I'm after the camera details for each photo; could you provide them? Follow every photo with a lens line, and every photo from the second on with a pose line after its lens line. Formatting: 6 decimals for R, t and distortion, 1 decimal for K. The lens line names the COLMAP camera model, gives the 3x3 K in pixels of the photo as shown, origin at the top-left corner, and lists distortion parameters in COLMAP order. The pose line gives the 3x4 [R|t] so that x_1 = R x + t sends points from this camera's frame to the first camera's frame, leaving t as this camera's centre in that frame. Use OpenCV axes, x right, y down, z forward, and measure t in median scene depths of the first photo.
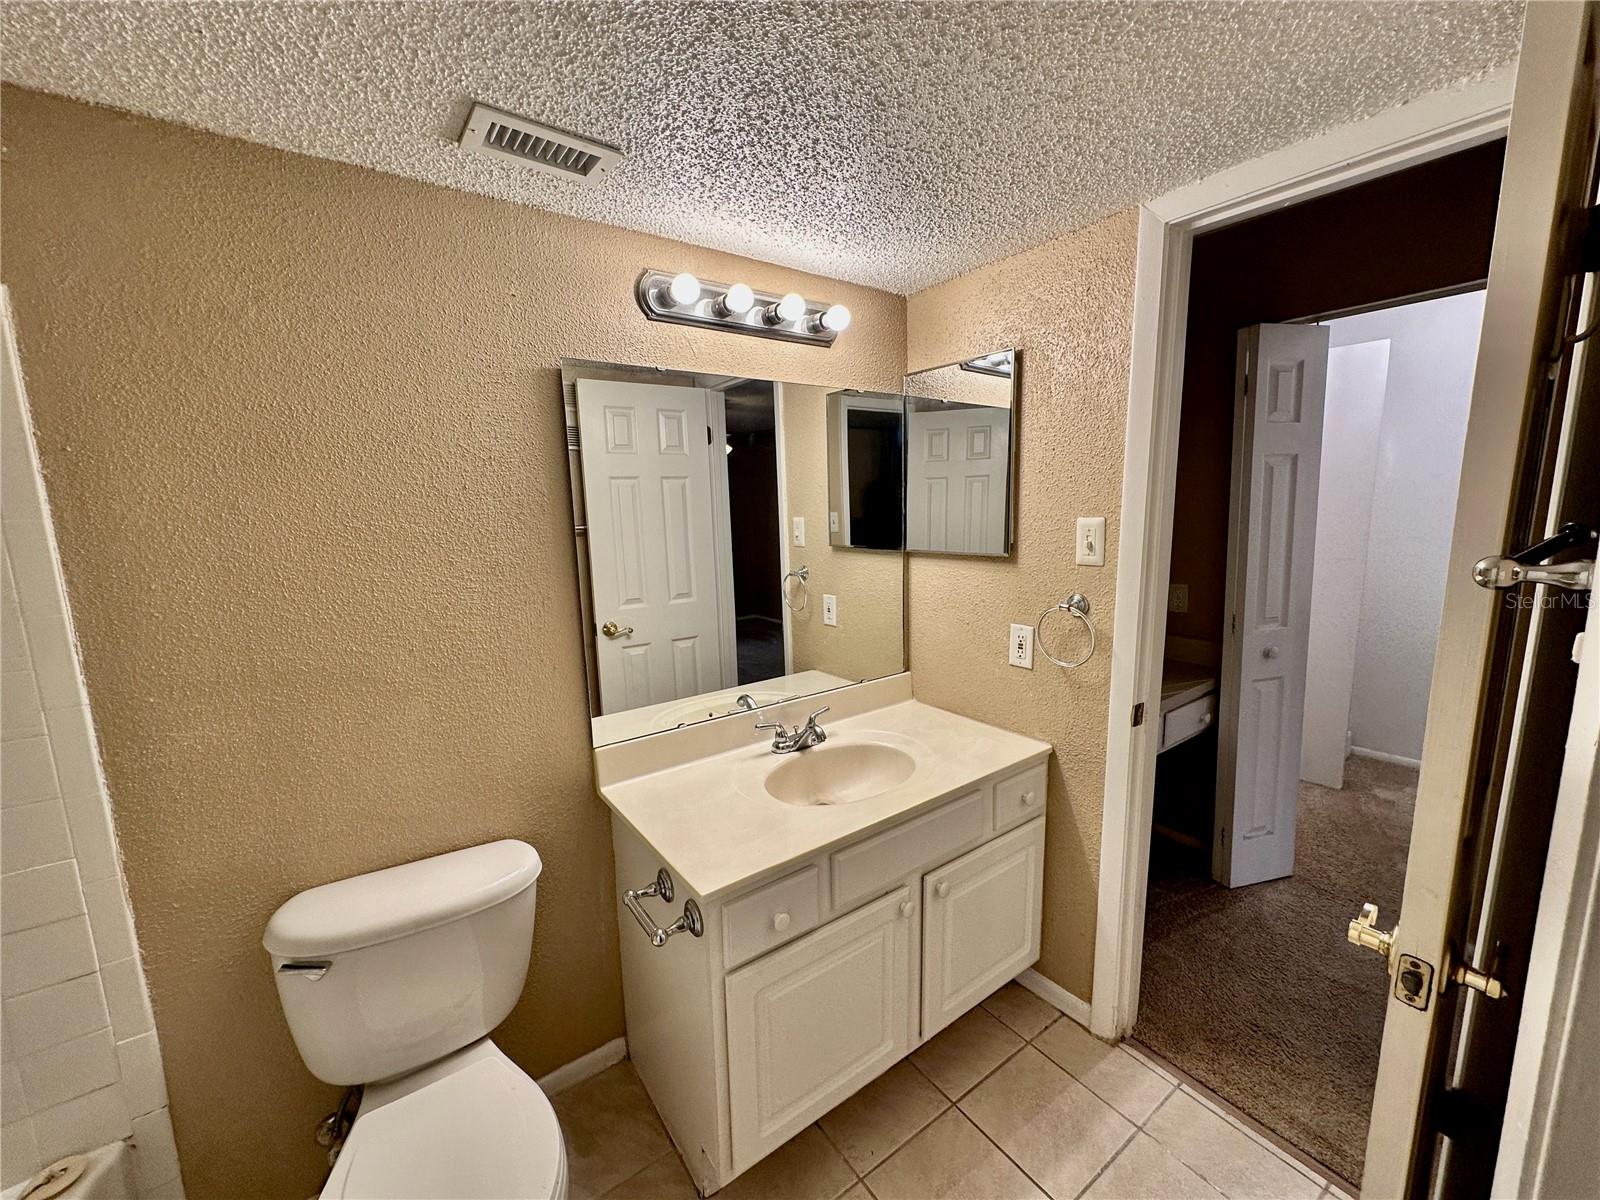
lens RADIAL K [[634.1, 0, 791.9], [0, 634.1, 586.8], [0, 0, 1]] dist [0.003484, -0.000016]
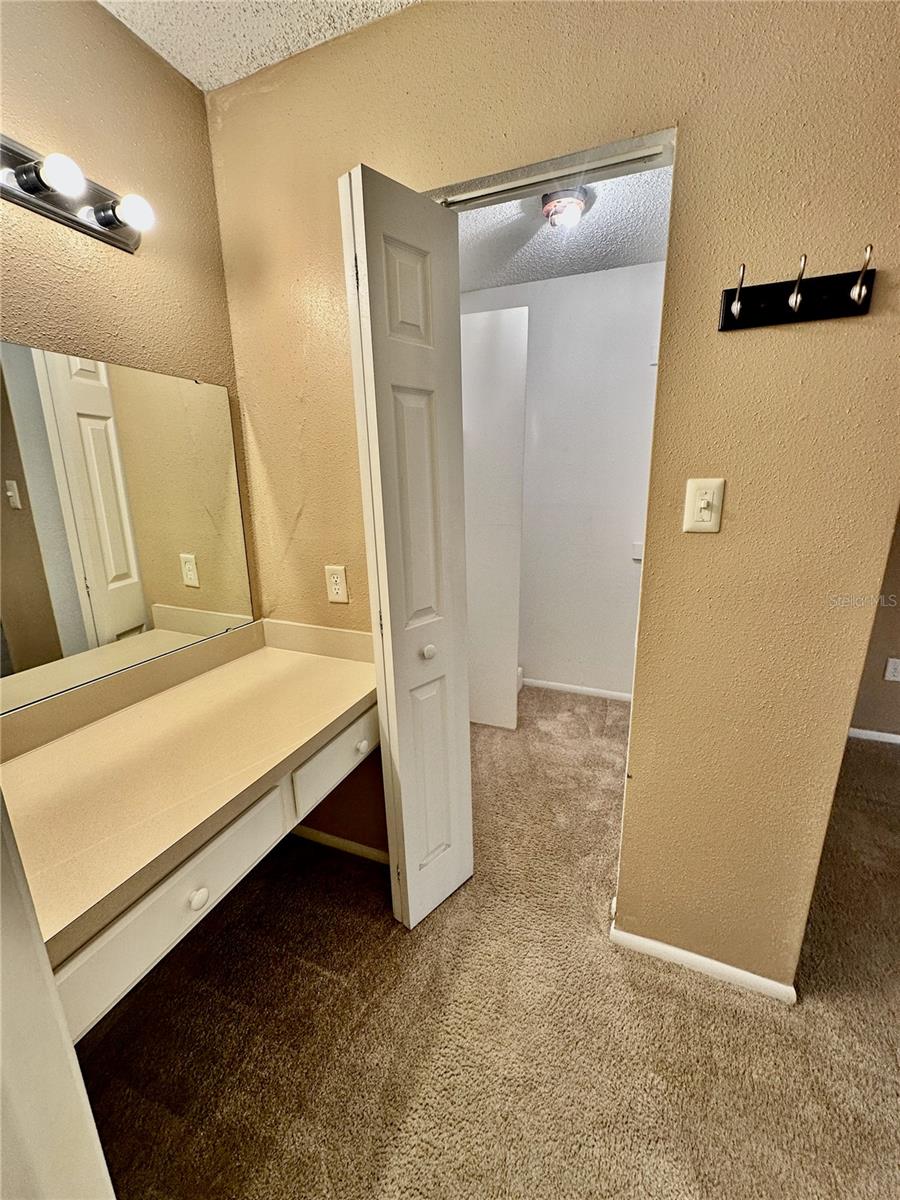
lens RADIAL K [[475.9, 0, 447.9], [0, 475.9, 596.0], [0, 0, 1]] dist [-0.003976, 0.000093]
pose [[0.845387, -0.114175, 0.521809, 0.316920], [0.067202, 0.991861, 0.108151, -0.015249], [-0.529910, -0.056363, 0.846179, 0.329433]]
